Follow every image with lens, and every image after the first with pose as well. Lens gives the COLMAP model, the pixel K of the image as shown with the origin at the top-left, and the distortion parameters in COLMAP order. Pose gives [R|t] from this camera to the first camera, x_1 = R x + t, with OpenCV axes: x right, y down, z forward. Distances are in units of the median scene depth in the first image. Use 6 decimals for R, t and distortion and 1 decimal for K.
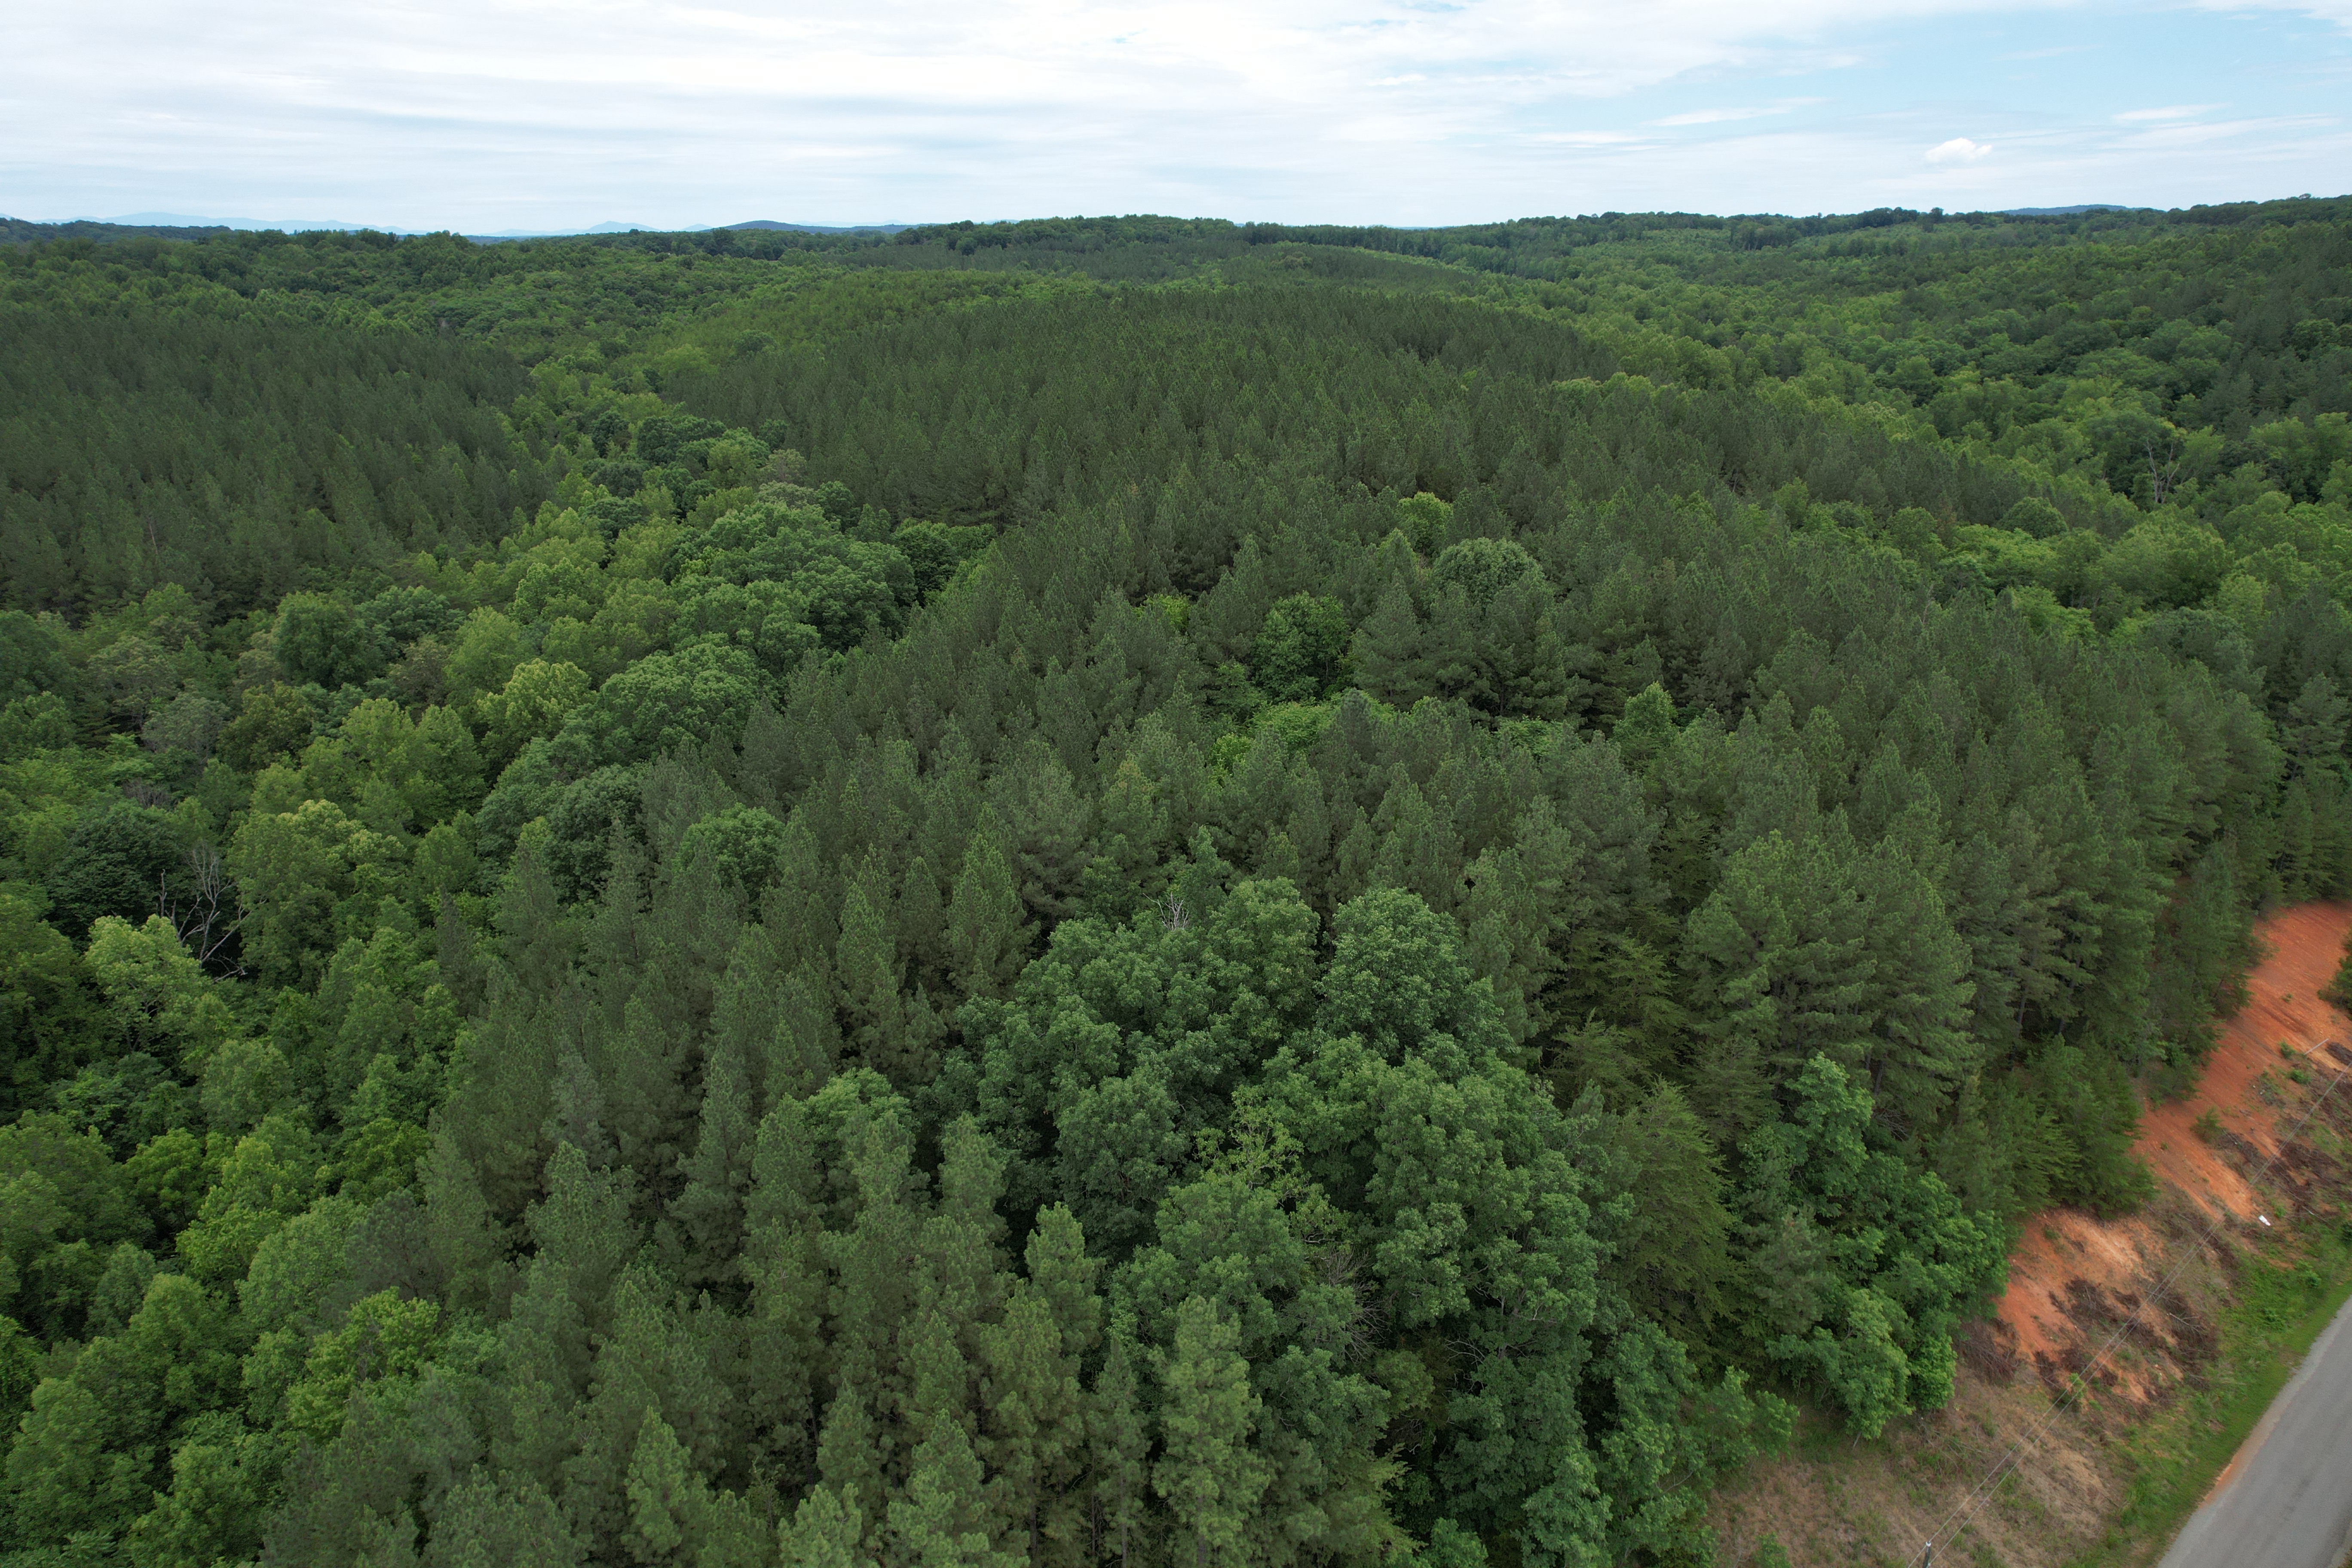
lens RADIAL K [[1484.4, 0, 1176.0], [0, 1484.4, 784.0], [0, 0, 1]] dist [-0.082856, 0.074626]
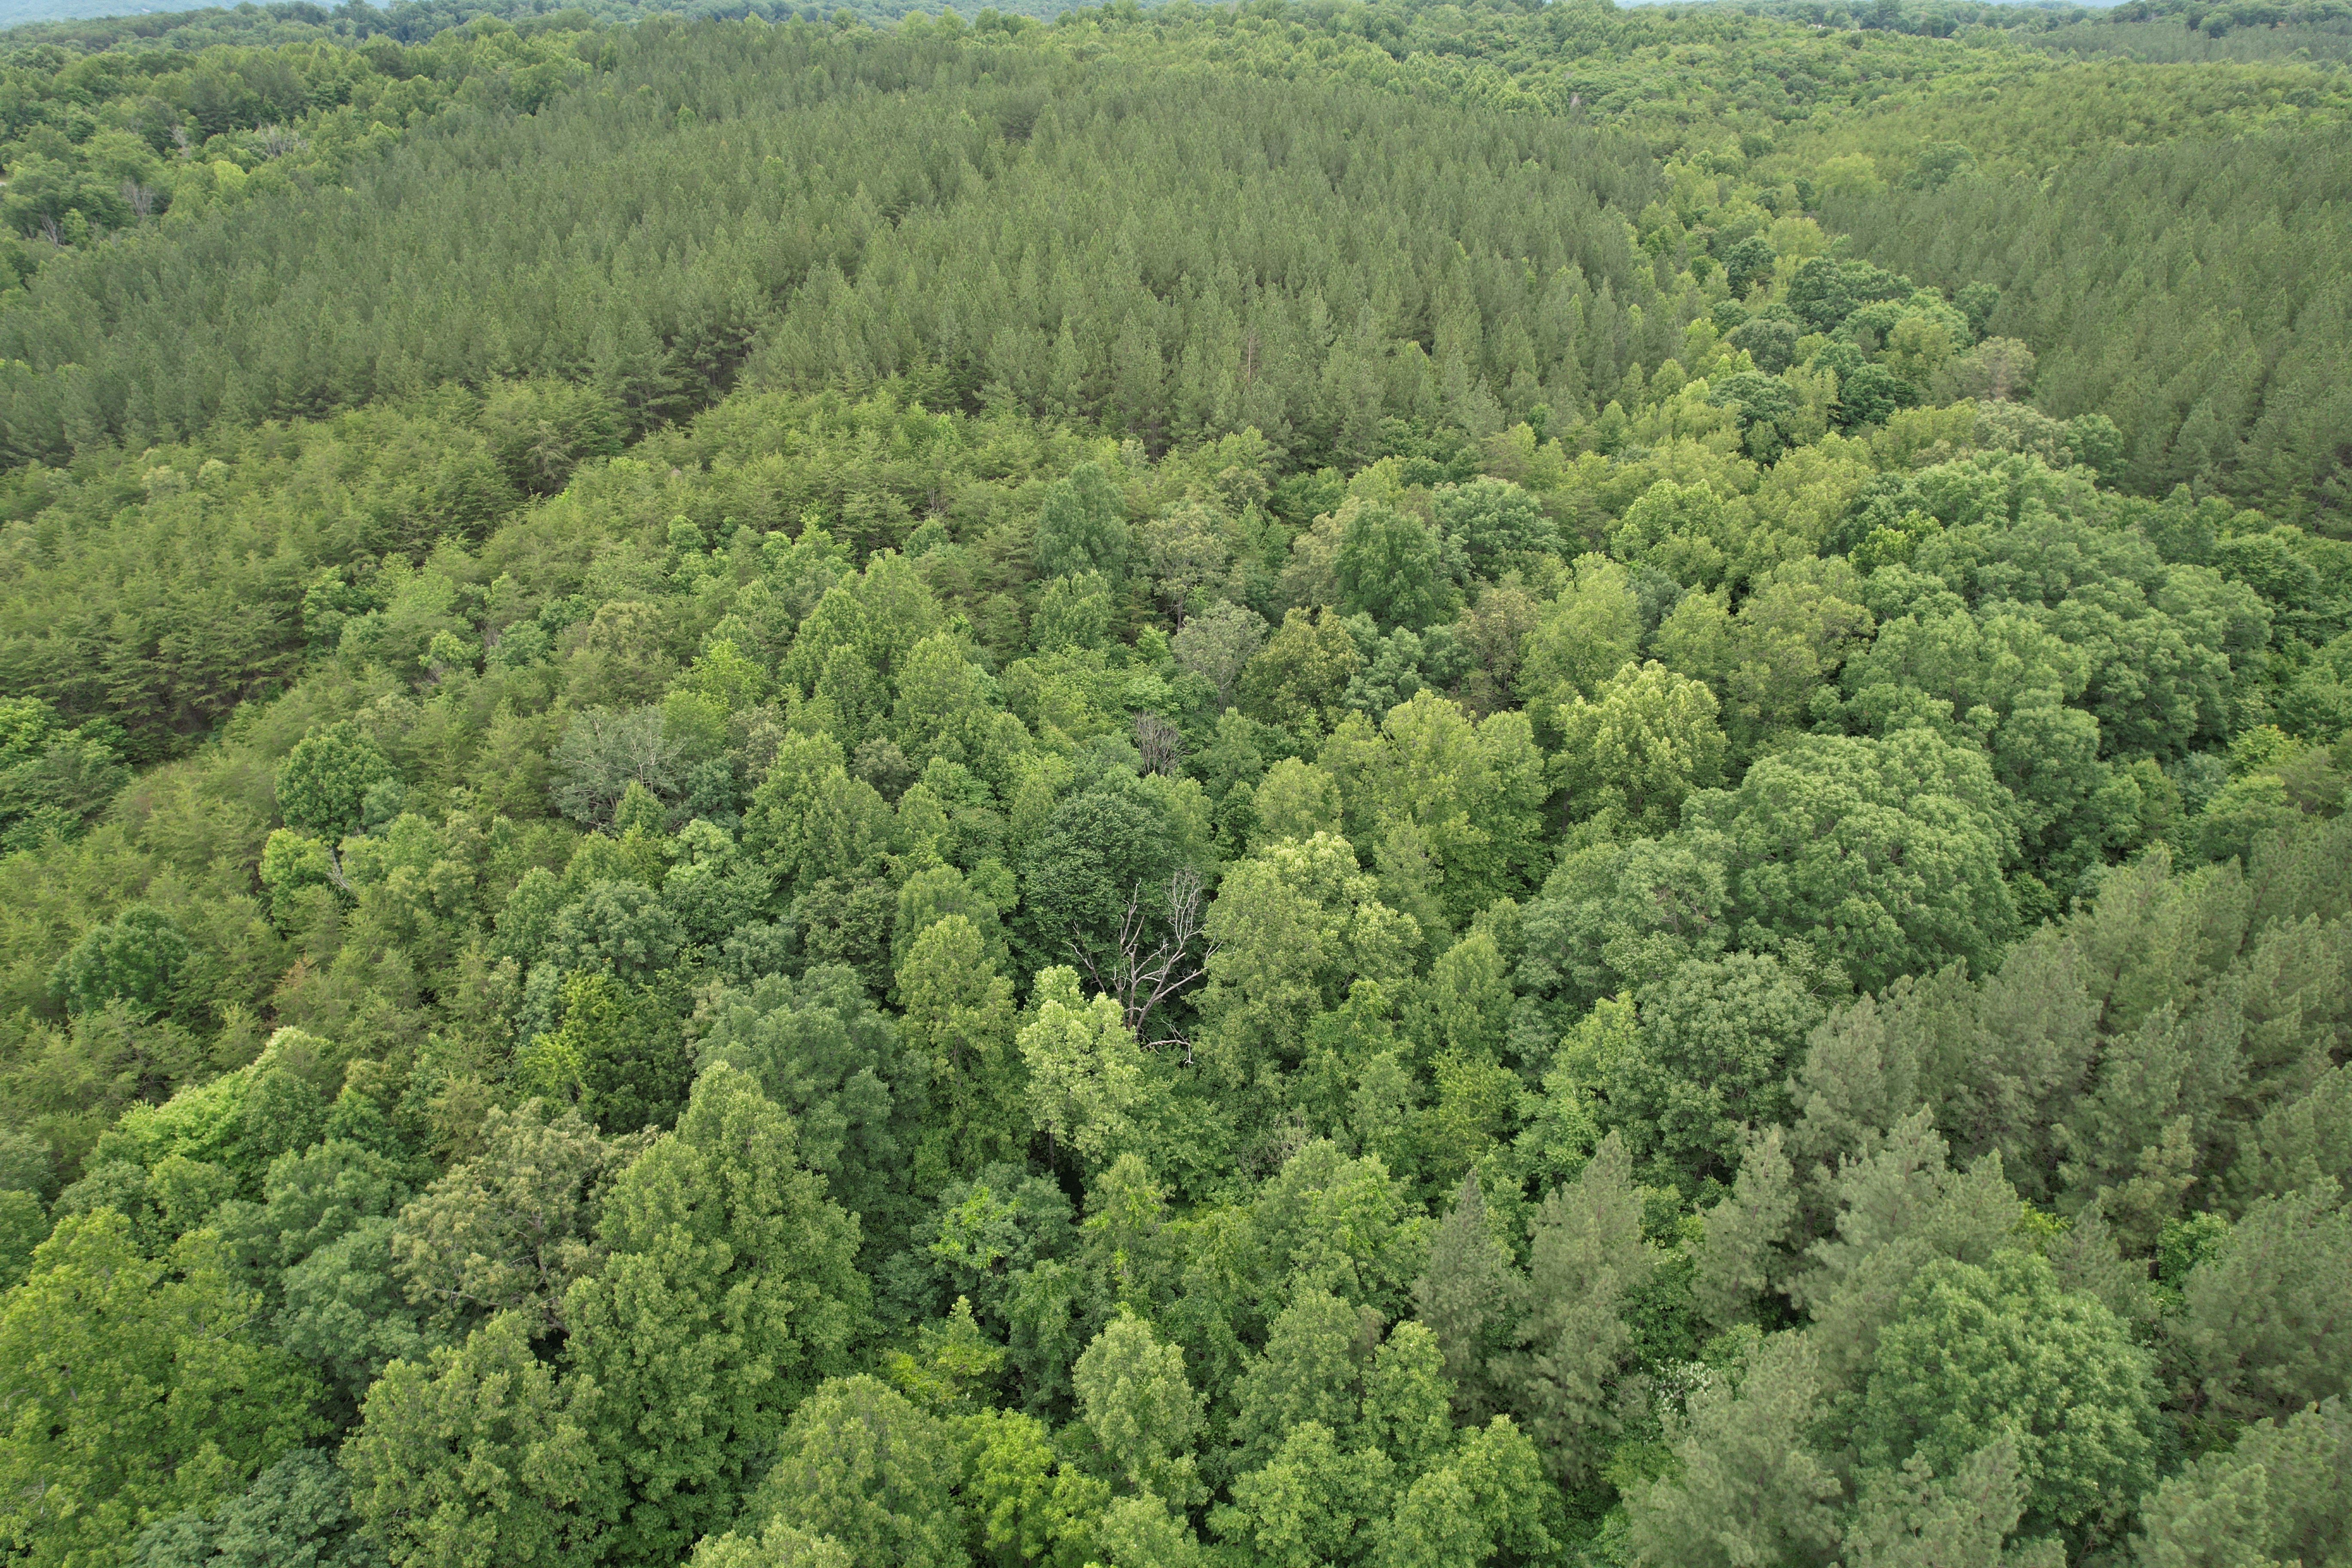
lens RADIAL K [[1491.2, 0, 1184.0], [0, 1491.2, 775.4], [0, 0, 1]] dist [-0.070156, 0.056762]
pose [[0.781686, 0.299096, -0.547273, -0.480835], [-0.226784, 0.953747, 0.197320, -0.281872], [0.580978, -0.030129, 0.813361, 0.679727]]
